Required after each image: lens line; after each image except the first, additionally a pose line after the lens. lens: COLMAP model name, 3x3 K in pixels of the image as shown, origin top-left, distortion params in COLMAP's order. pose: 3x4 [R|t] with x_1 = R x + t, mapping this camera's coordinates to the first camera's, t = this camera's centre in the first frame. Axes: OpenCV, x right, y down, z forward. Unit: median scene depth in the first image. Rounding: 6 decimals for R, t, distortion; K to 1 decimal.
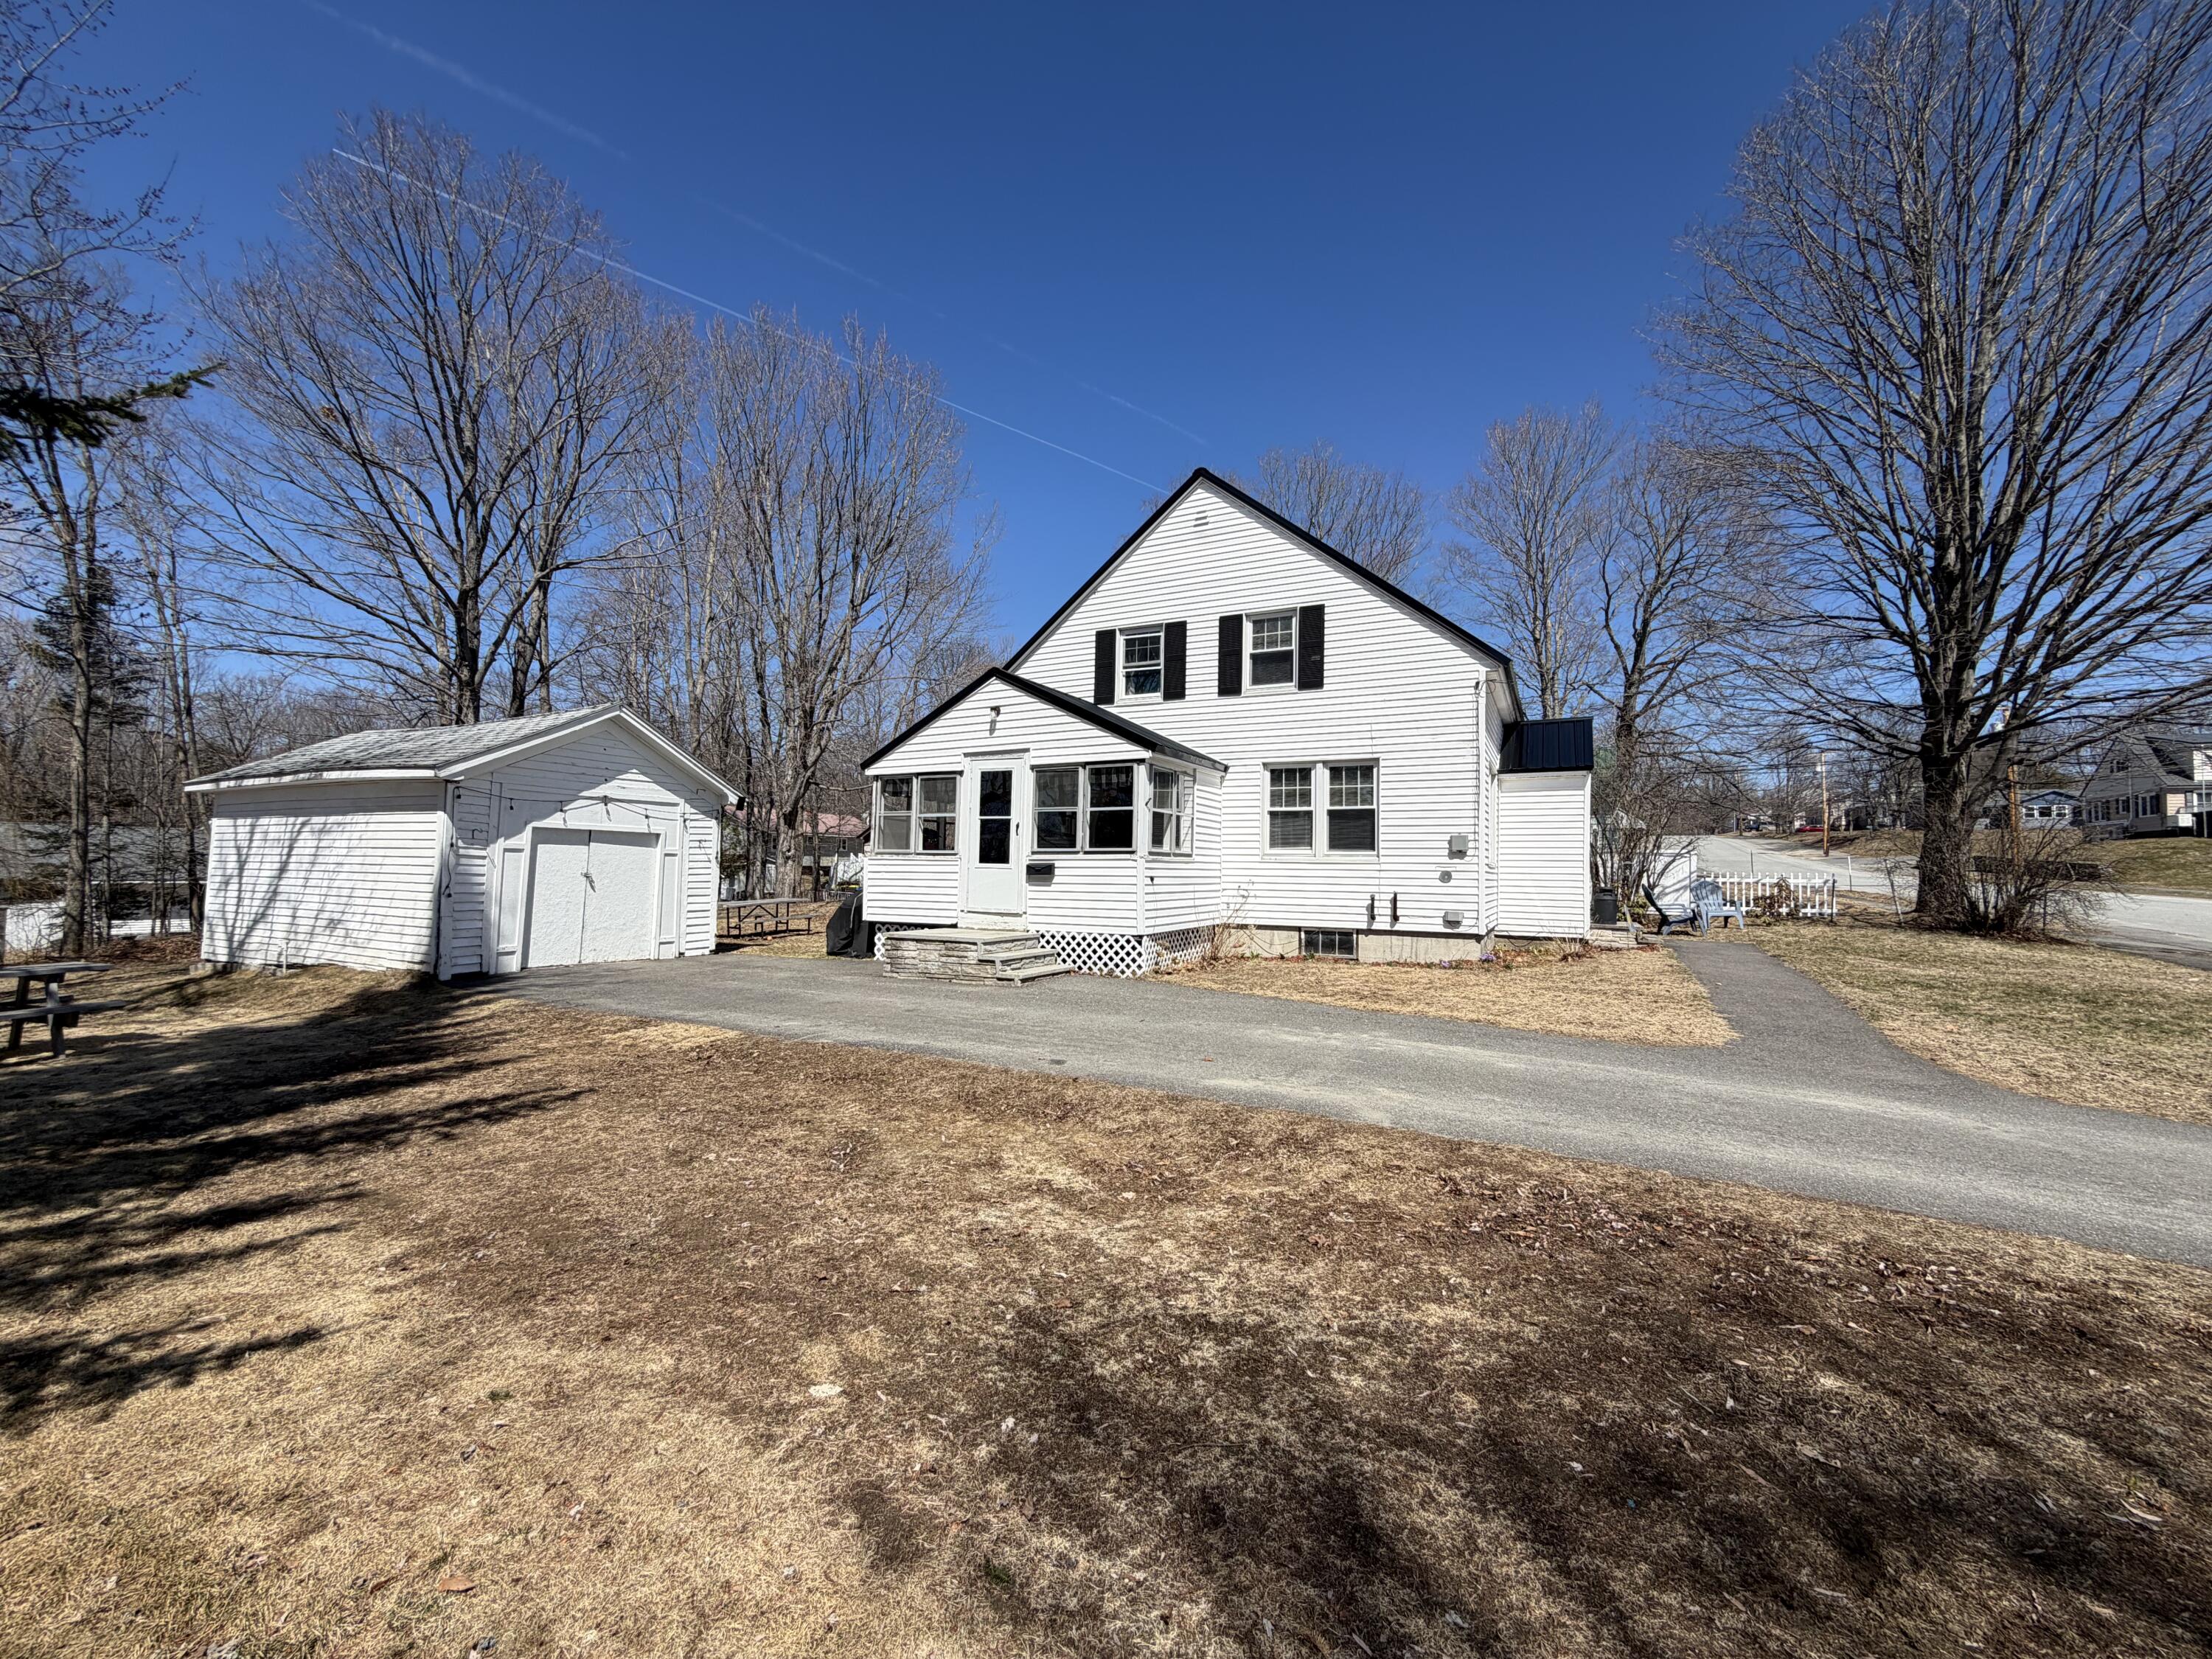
lens RADIAL K [[882.7, 0, 1106.0], [0, 882.7, 829.5], [0, 0, 1]] dist [-0.000237, 0.000383]
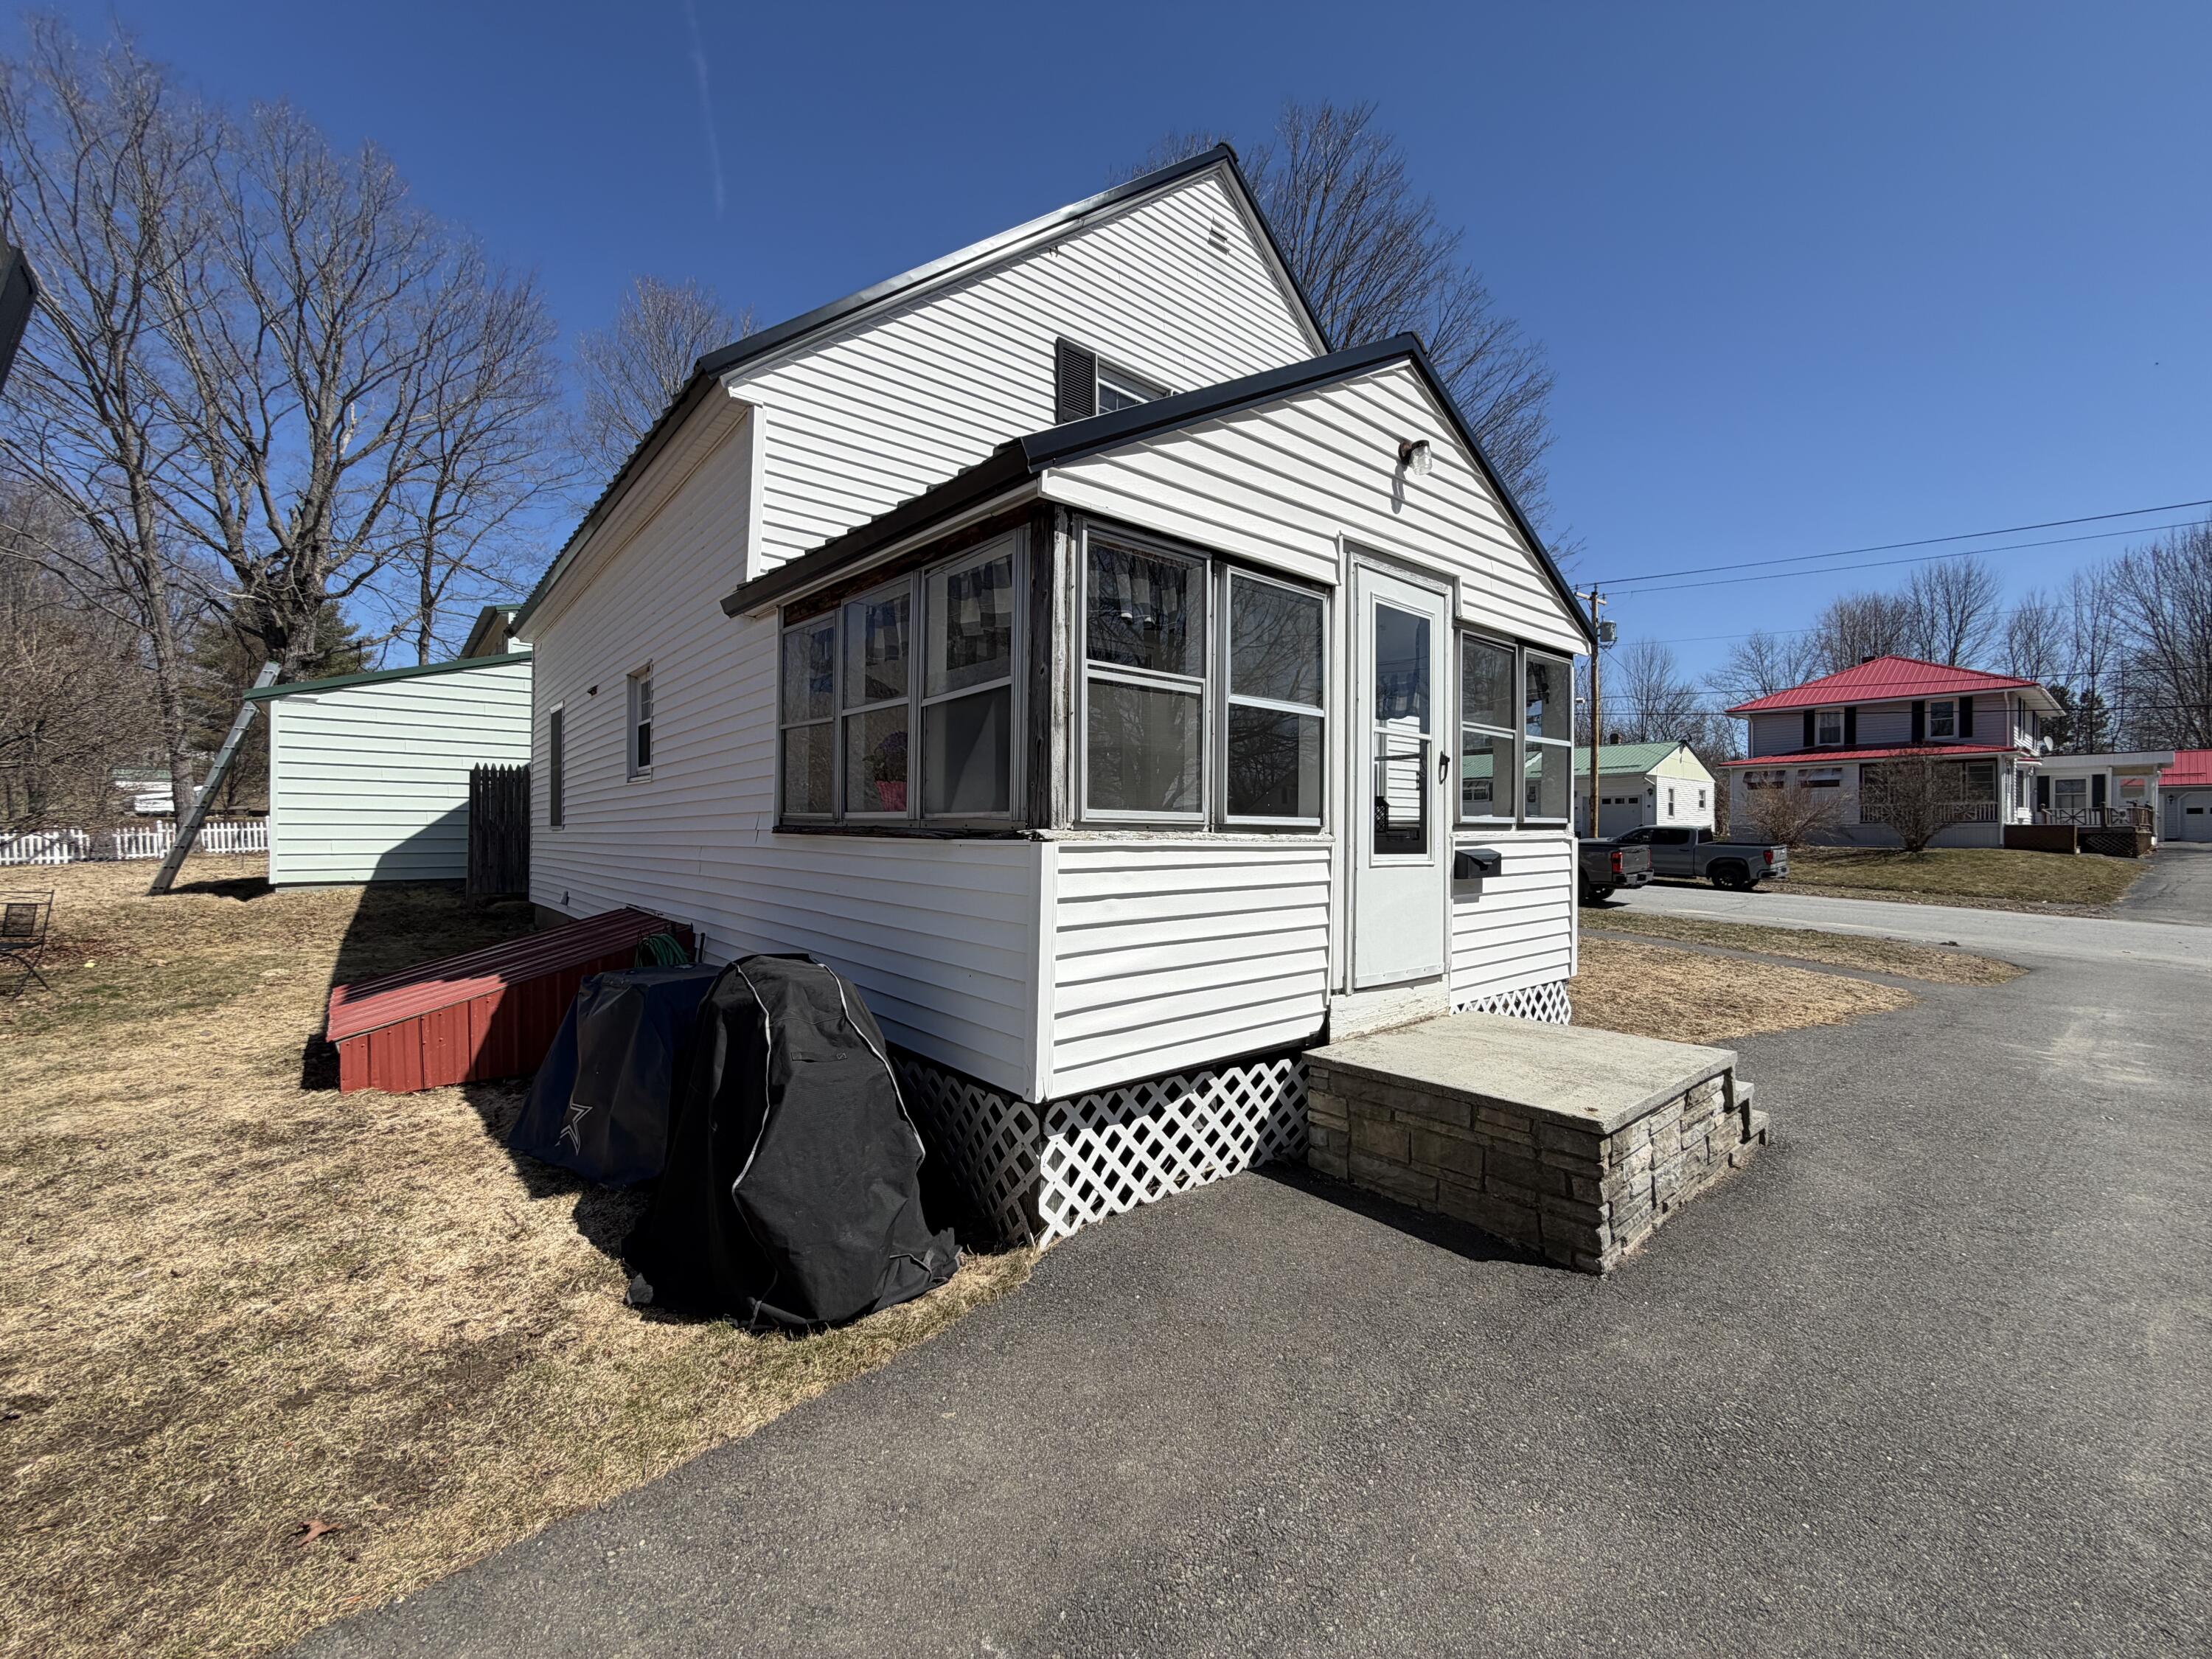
lens RADIAL K [[882.7, 0, 1106.0], [0, 882.7, 829.5], [0, 0, 1]] dist [-0.000237, 0.000383]
pose [[0.385420, -0.008497, 0.922702, -0.501653], [-0.042533, 0.998731, 0.026964, 0.021845], [-0.921760, -0.049638, 0.384570, 0.919606]]
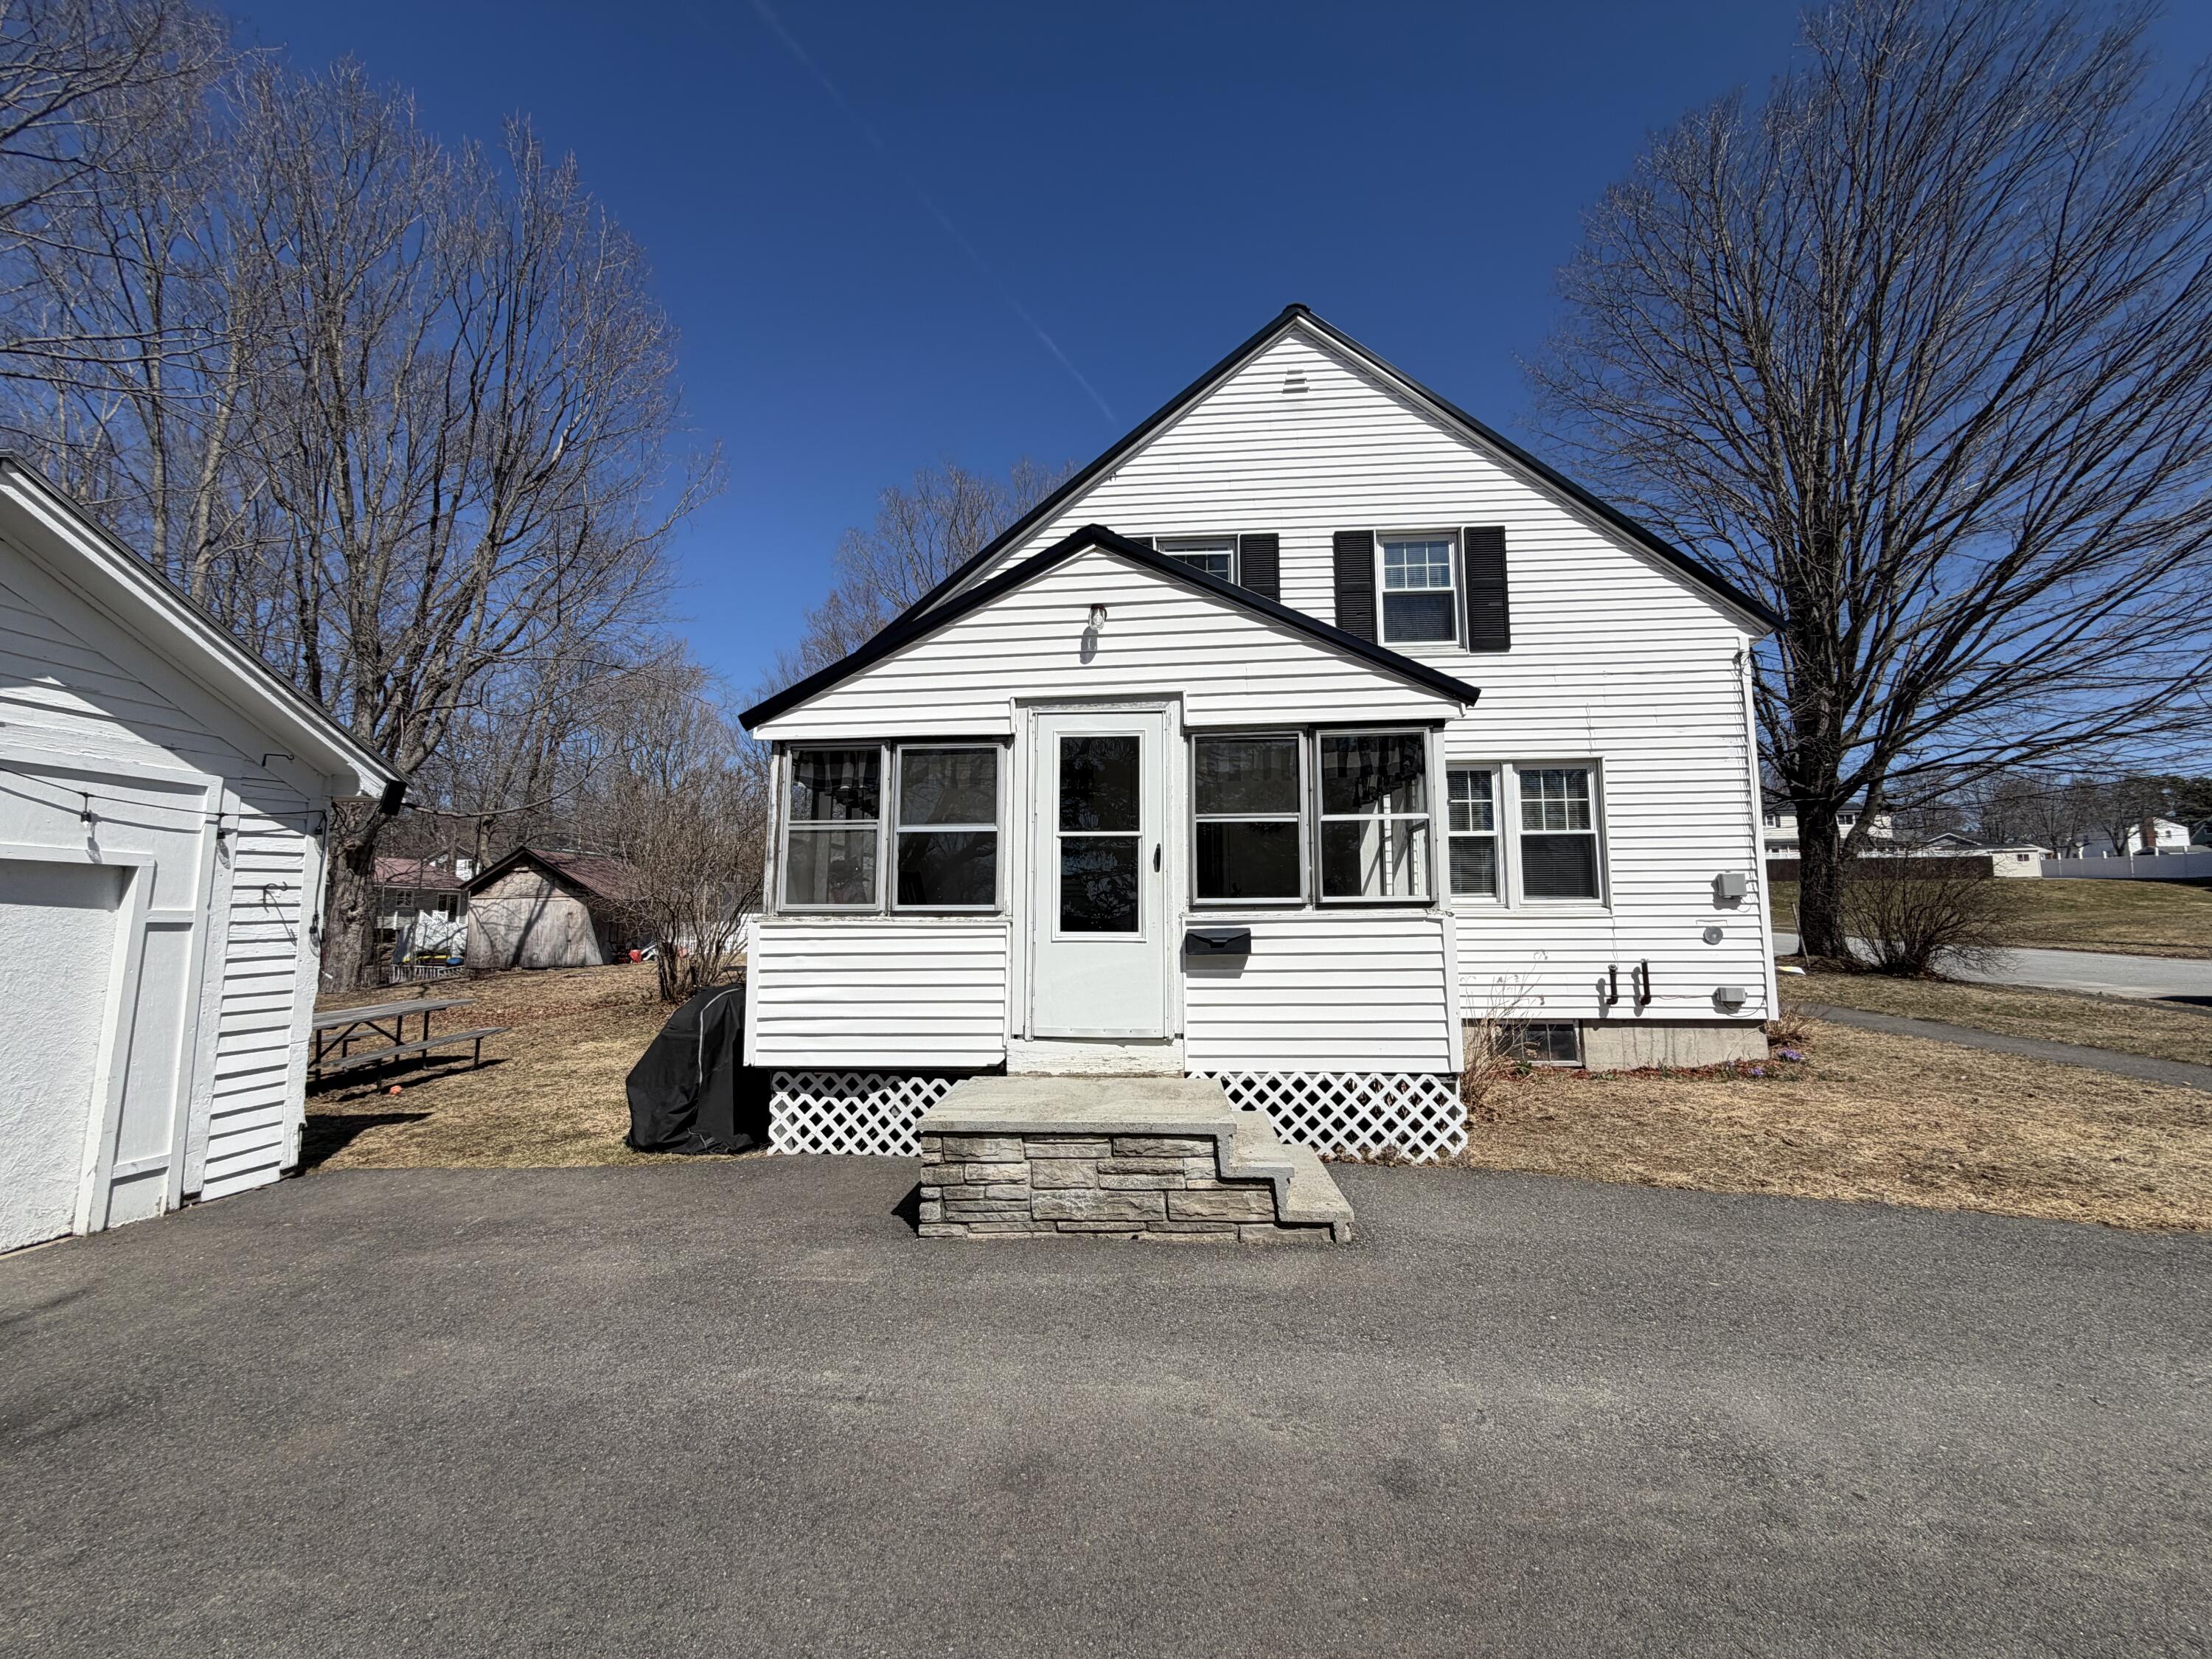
lens RADIAL K [[882.7, 0, 1106.0], [0, 882.7, 829.5], [0, 0, 1]] dist [-0.000237, 0.000383]
pose [[0.920714, 0.021407, 0.389650, -0.291353], [0.000674, 0.998406, -0.056444, 0.010158], [-0.390237, 0.052232, 0.919232, 0.533746]]
